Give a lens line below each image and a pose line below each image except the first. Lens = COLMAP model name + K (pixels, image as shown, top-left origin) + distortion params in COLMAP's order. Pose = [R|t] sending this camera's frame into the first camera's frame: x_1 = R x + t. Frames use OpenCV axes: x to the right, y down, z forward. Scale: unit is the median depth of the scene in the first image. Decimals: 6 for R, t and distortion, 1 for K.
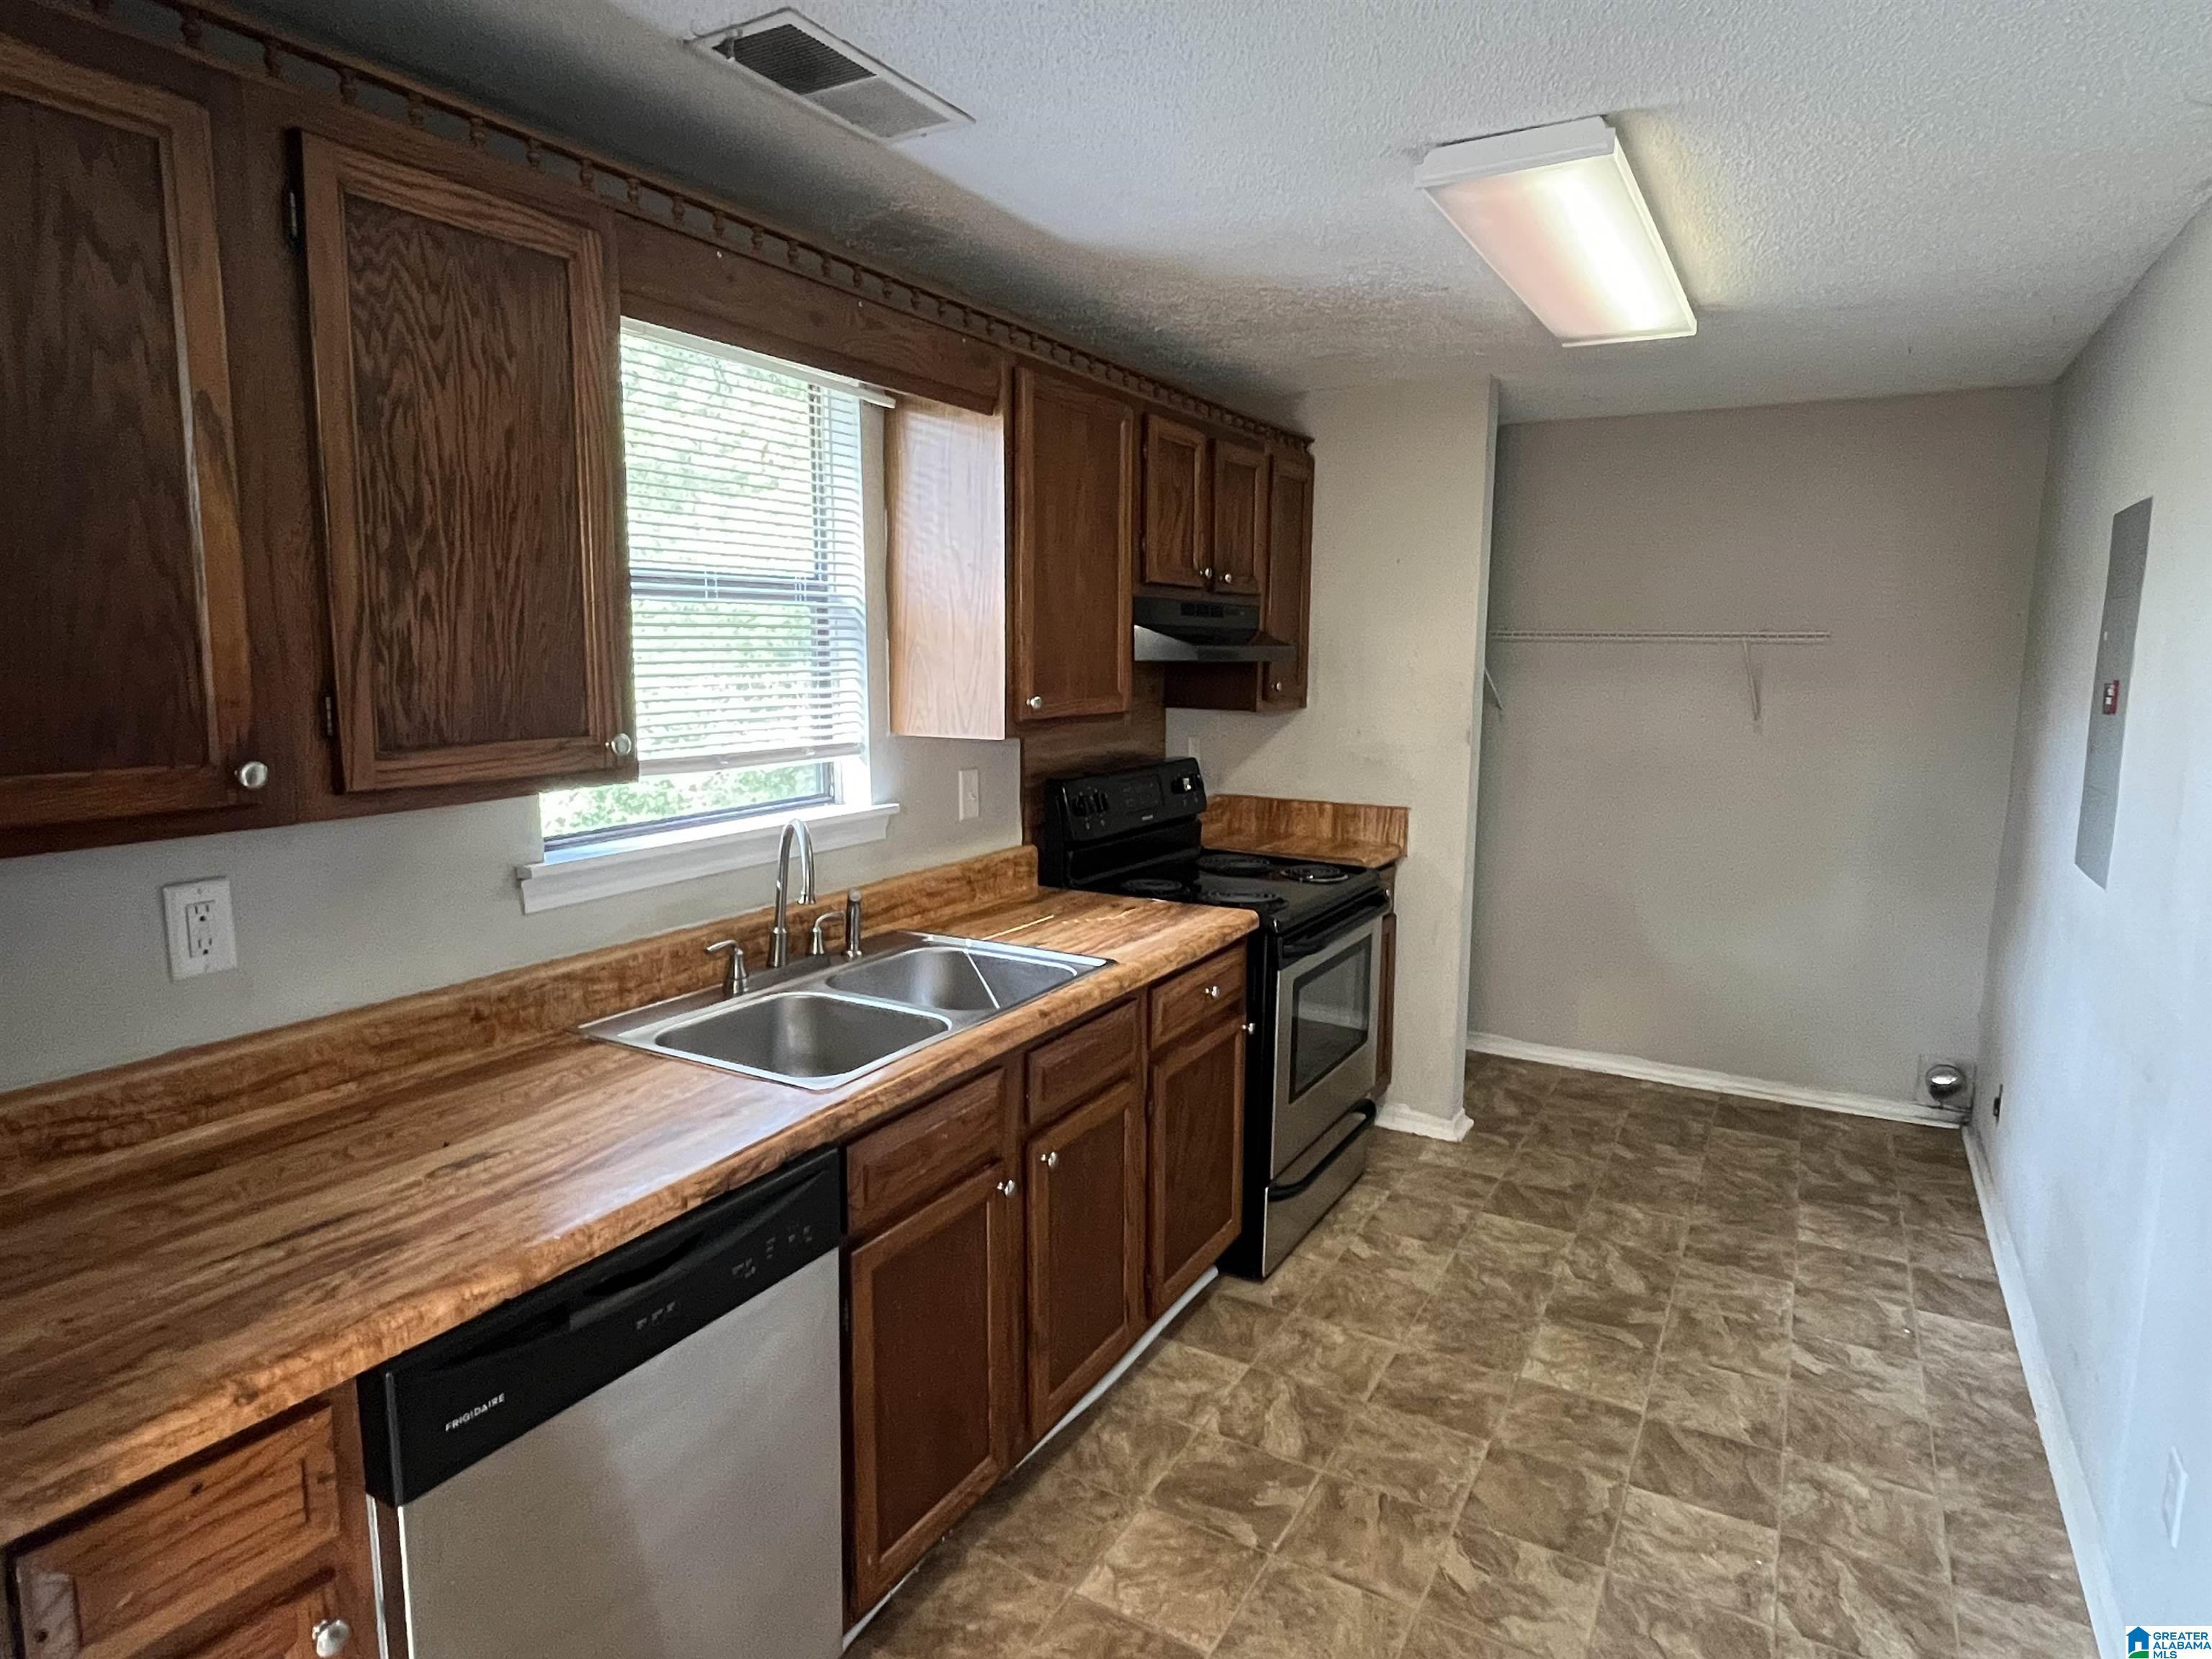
lens RADIAL K [[1252.9, 0, 1107.4], [0, 1252.9, 817.4], [0, 0, 1]] dist [0.001359, -0.004047]
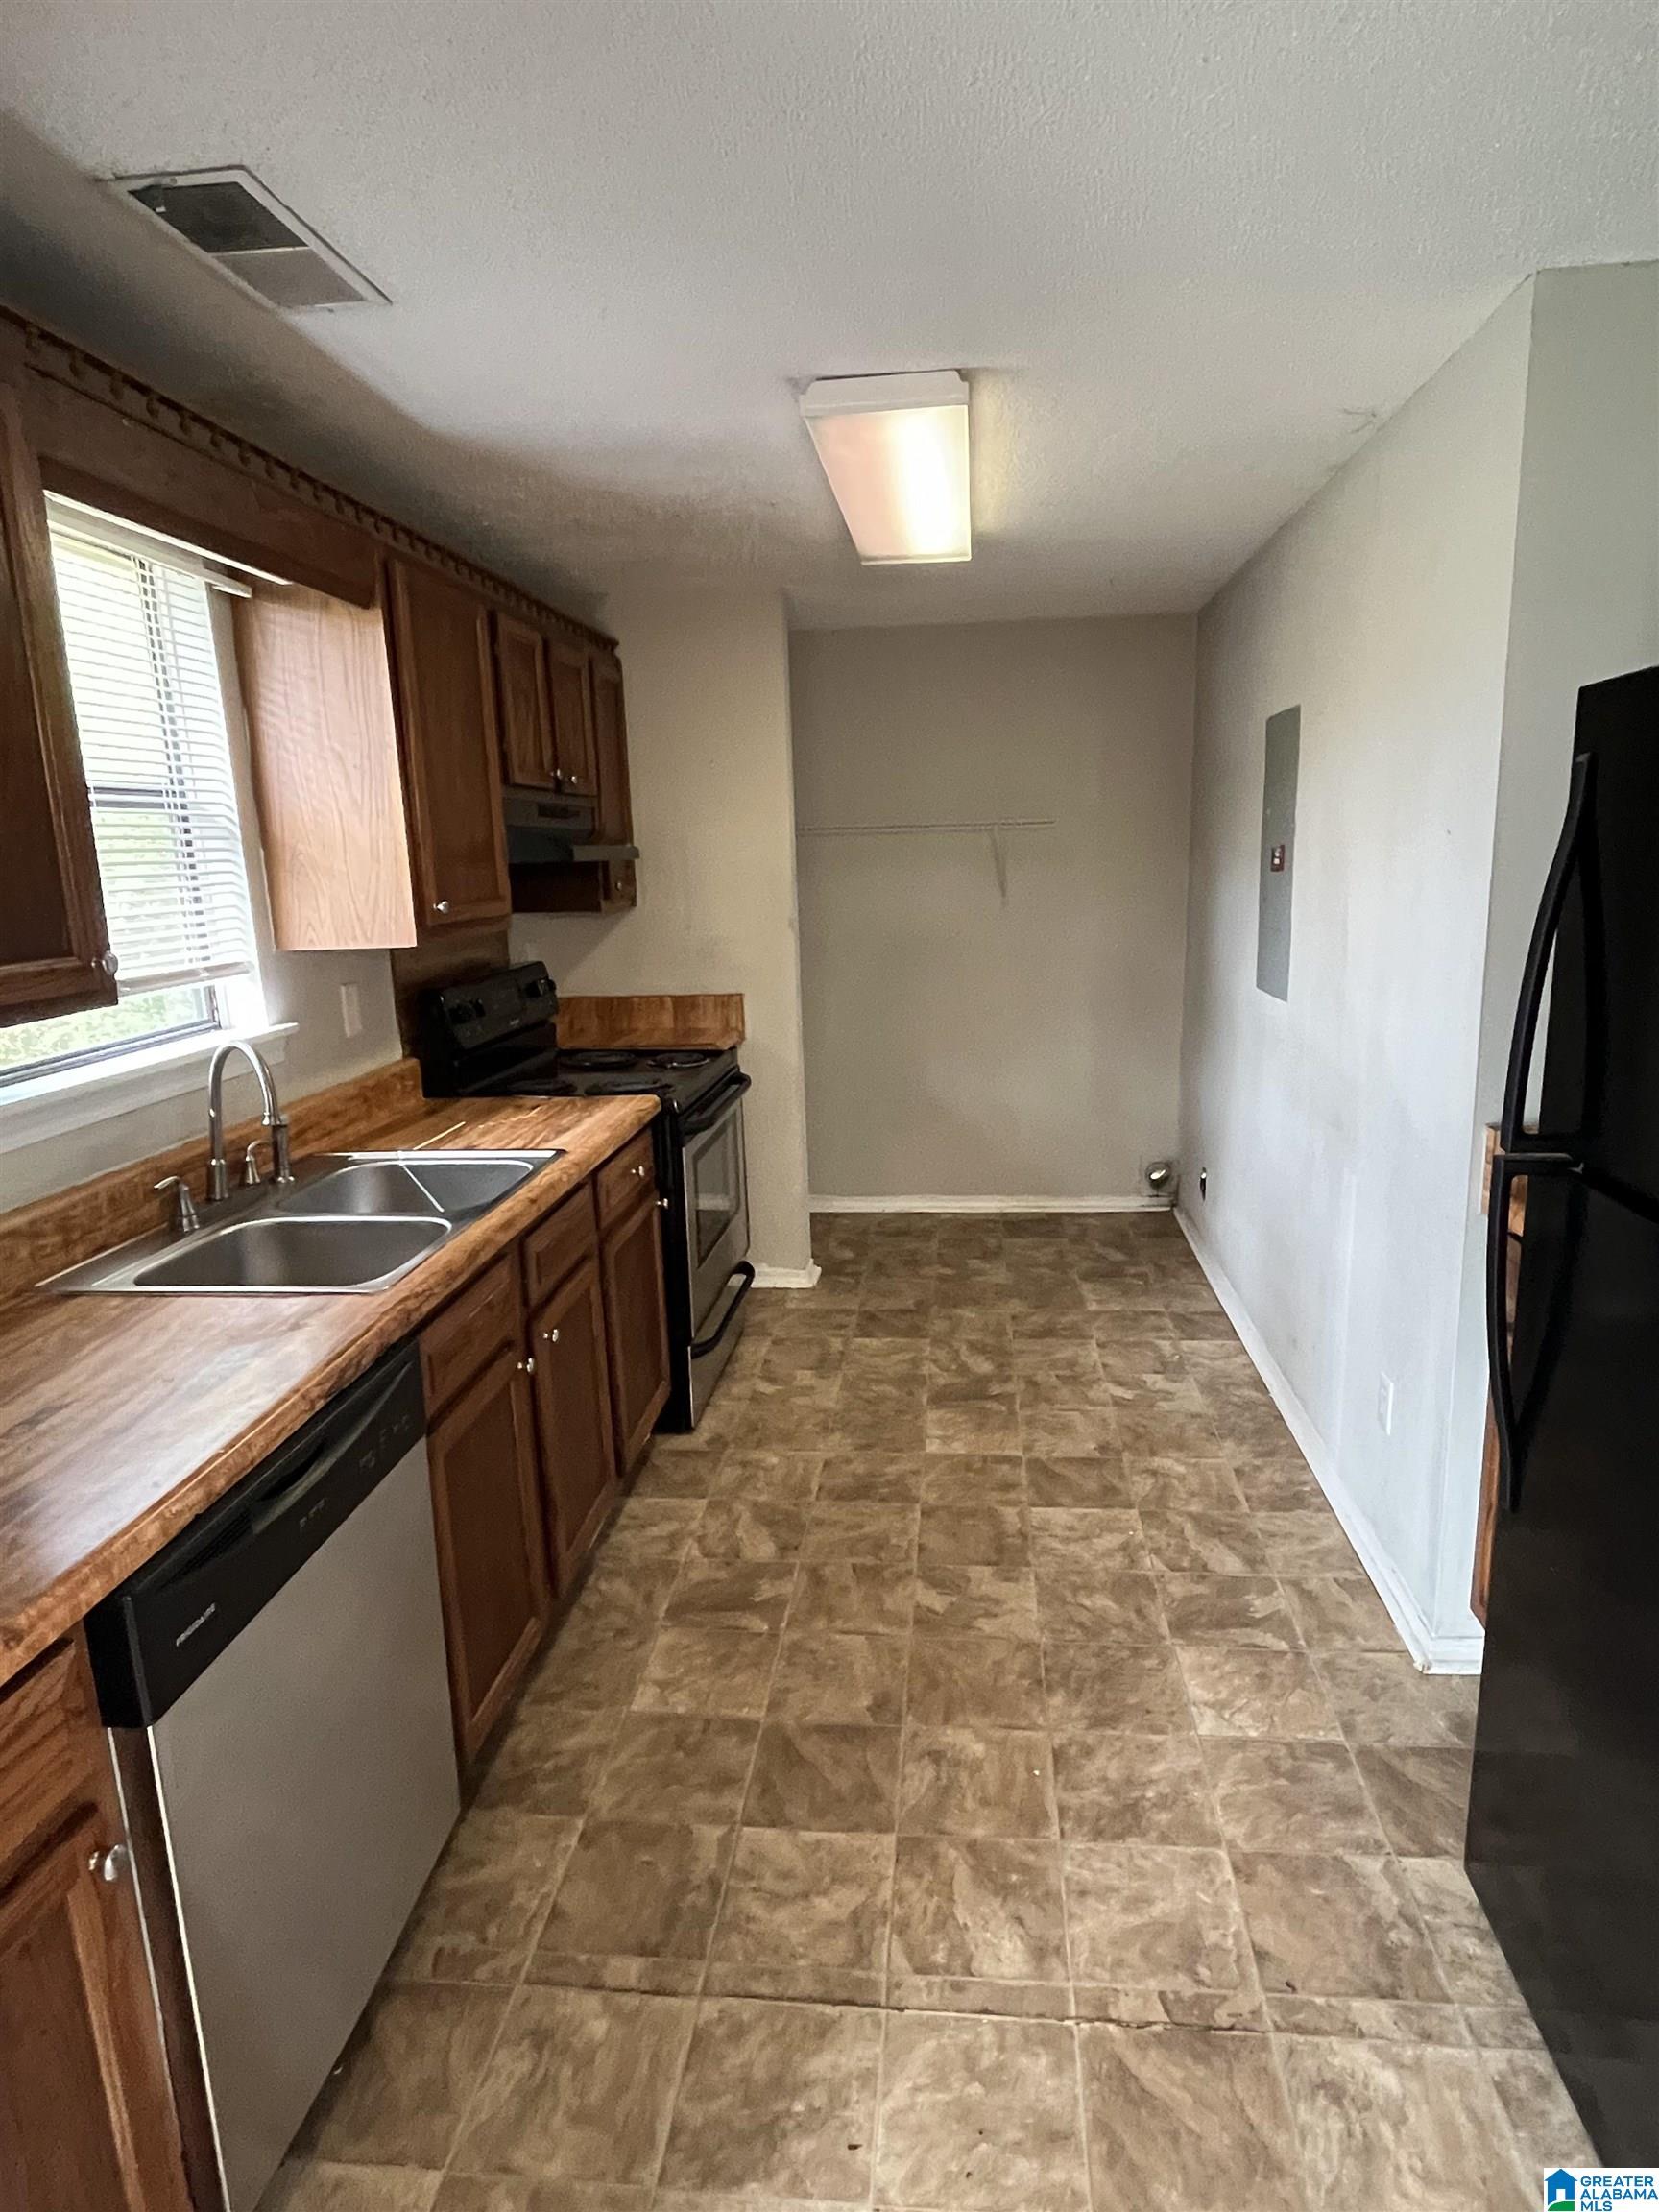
lens RADIAL K [[1251.5, 0, 841.4], [0, 1251.5, 1123.9], [0, 0, 1]] dist [0.003190, -0.010525]
pose [[0.911521, -0.123436, 0.392292, -0.180020], [0.094120, 0.991190, 0.093185, 0.016363], [-0.400338, -0.048017, 0.915109, -0.048012]]
